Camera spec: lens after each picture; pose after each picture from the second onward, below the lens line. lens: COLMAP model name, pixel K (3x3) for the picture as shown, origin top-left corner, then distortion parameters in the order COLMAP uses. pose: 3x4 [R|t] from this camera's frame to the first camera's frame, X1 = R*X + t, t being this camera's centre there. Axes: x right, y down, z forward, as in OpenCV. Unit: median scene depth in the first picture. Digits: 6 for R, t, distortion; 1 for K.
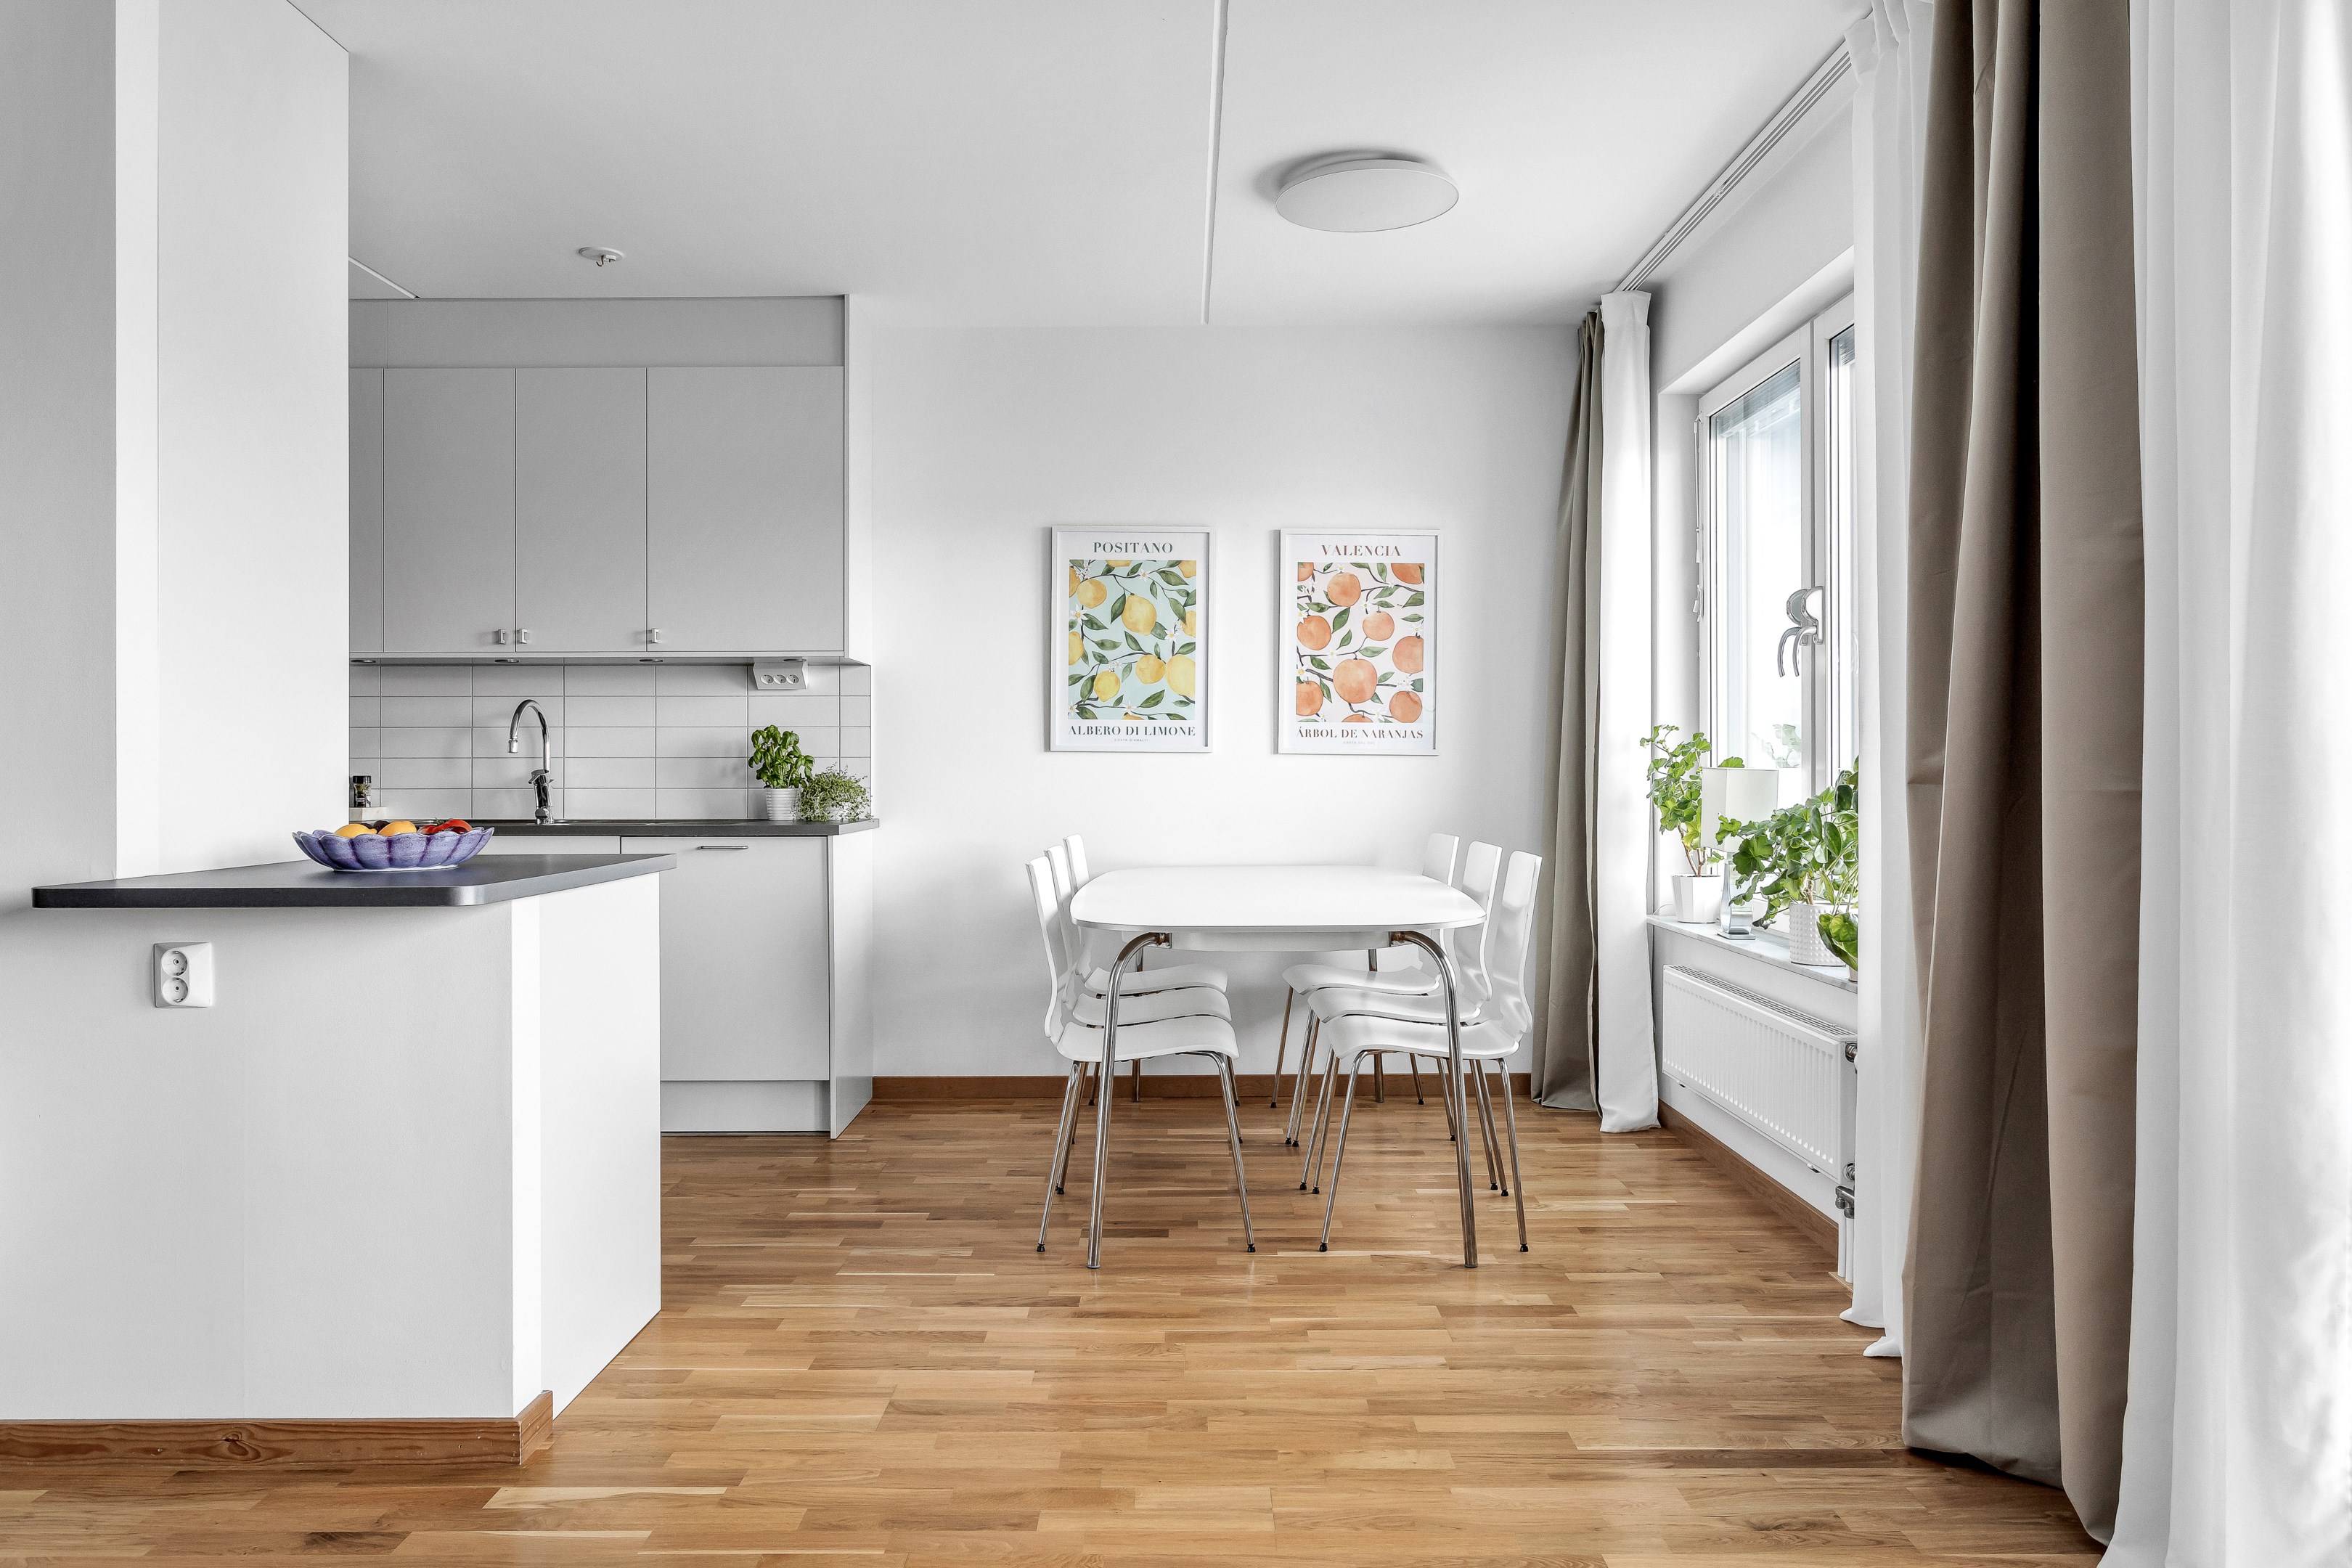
lens RADIAL K [[1595.0, 0, 1176.0], [0, 1595.0, 784.0], [0, 0, 1]] dist [-0.003351, 0.000550]
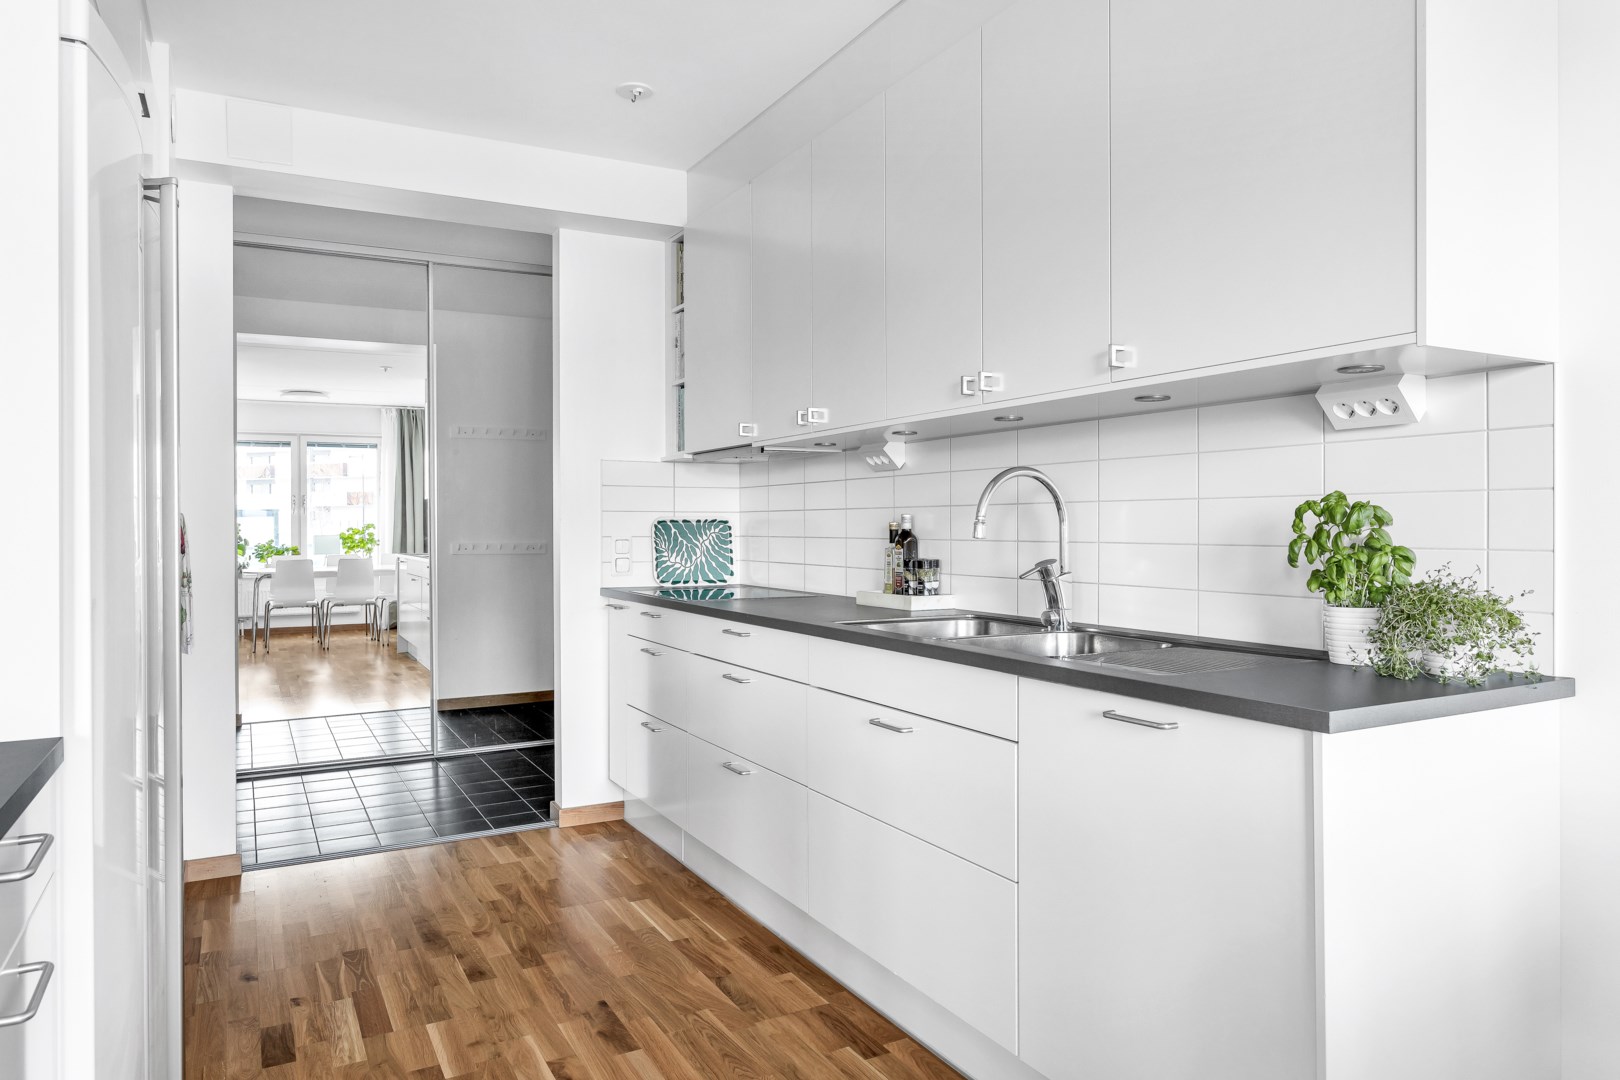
lens RADIAL K [[1047.8, 0, 813.0], [0, 1047.8, 514.8], [0, 0, 1]] dist [-0.003239, 0.001525]
pose [[0.481562, -0.007398, -0.876381, -0.019593], [-0.005974, 0.999913, -0.011723, -0.023157], [0.876391, 0.010880, 0.481477, 0.659654]]
